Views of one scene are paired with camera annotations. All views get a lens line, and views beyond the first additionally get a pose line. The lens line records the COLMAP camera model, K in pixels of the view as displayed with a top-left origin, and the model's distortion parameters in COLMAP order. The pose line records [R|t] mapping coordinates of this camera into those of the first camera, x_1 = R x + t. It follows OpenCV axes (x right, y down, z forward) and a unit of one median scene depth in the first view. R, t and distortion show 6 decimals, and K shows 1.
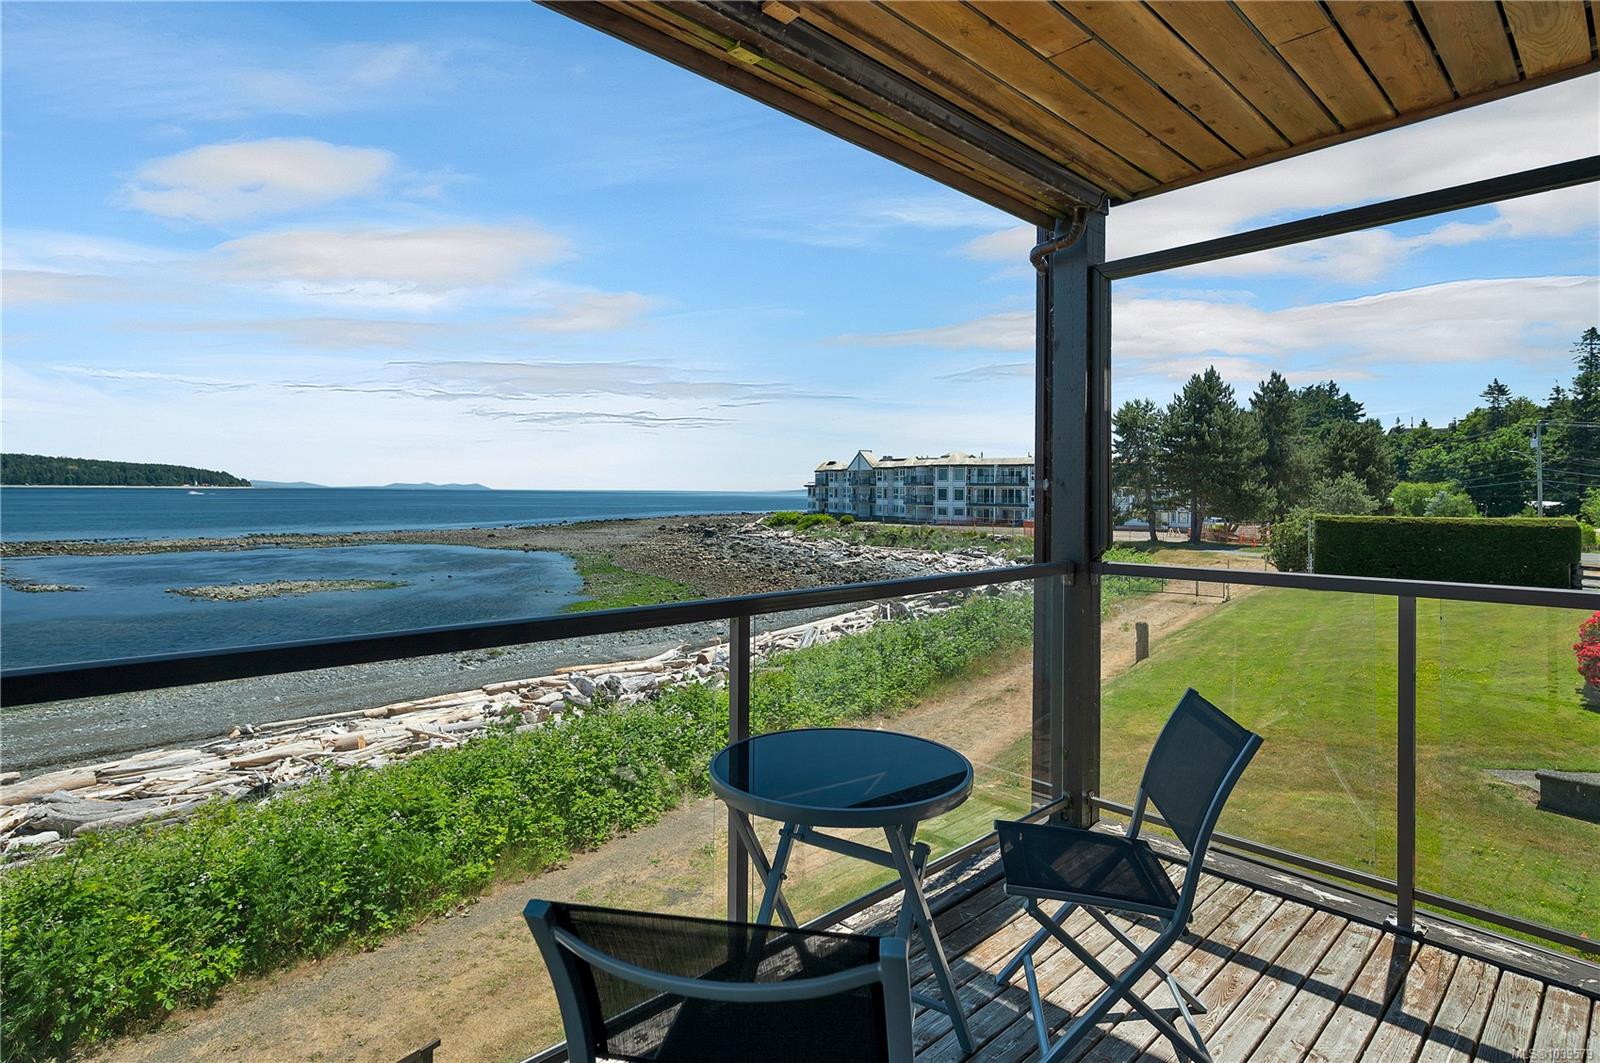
lens RADIAL K [[813.1, 0, 802.7], [0, 813.1, 497.5], [0, 0, 1]] dist [0.001812, 0.000398]
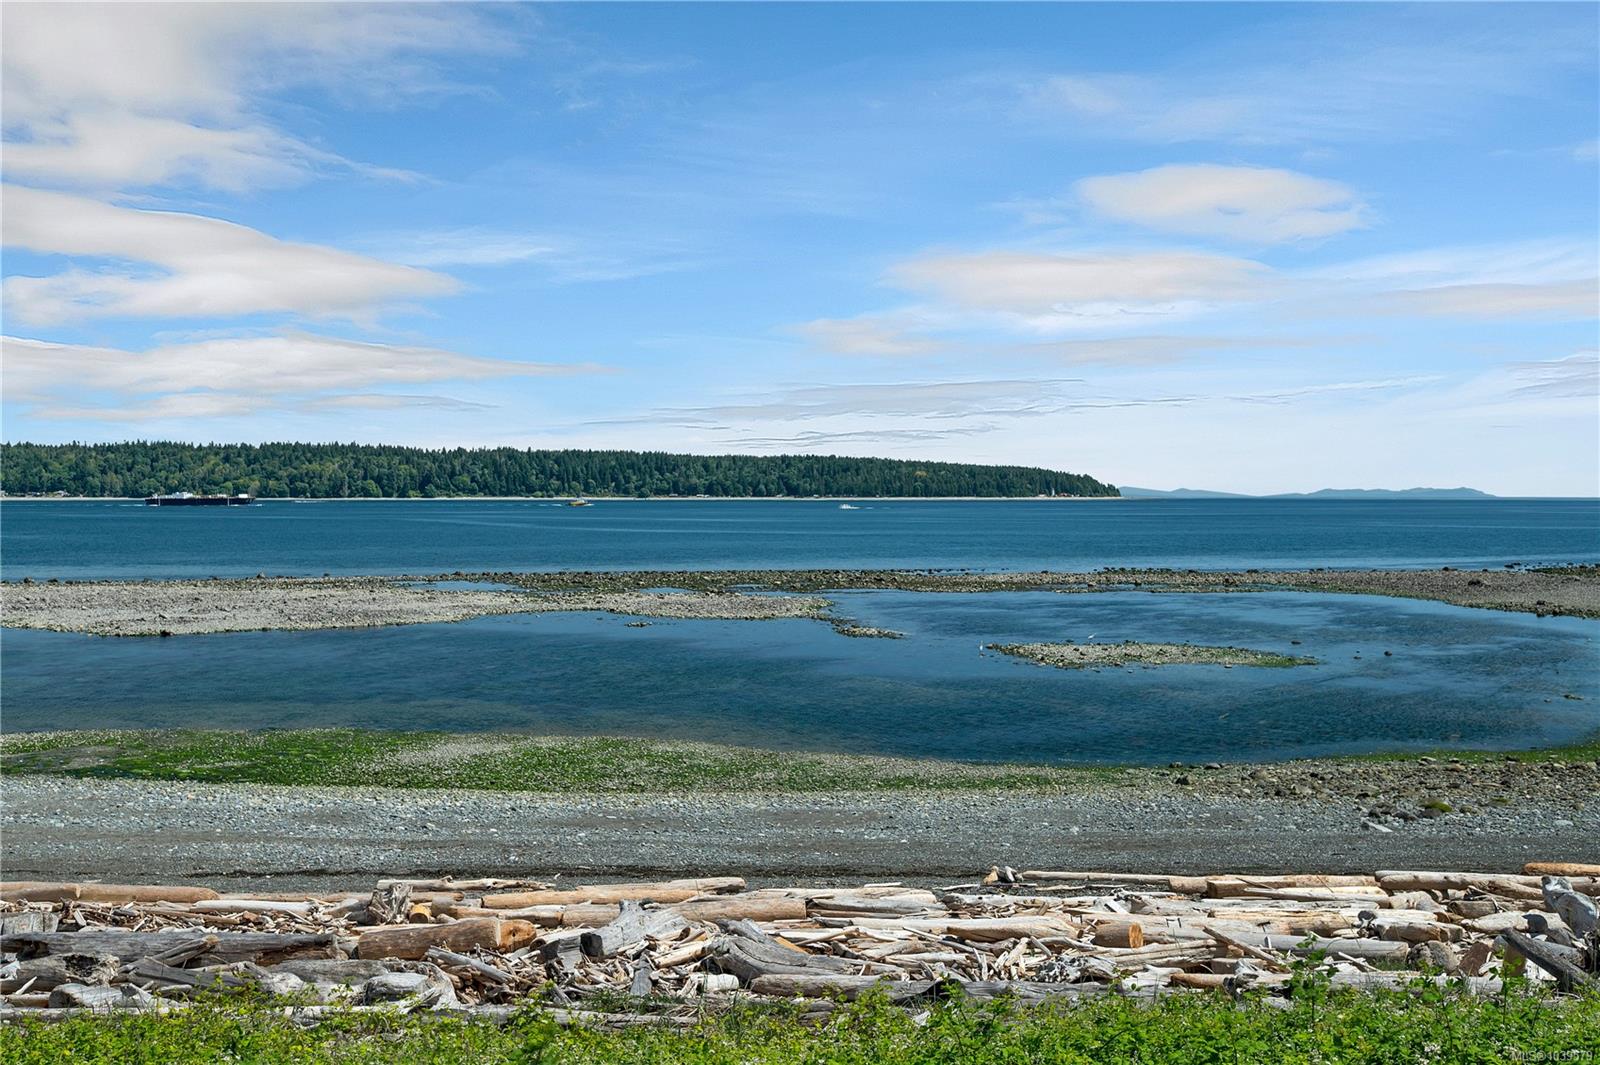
lens RADIAL K [[1443.0, 0, 803.2], [0, 1443.0, 523.0], [0, 0, 1]] dist [-0.003996, 0.004015]
pose [[0.690435, 0.004400, -0.723381, 0.025082], [0.000800, 0.999976, 0.006847, 0.000667], [0.723394, -0.005306, 0.690415, 0.096855]]
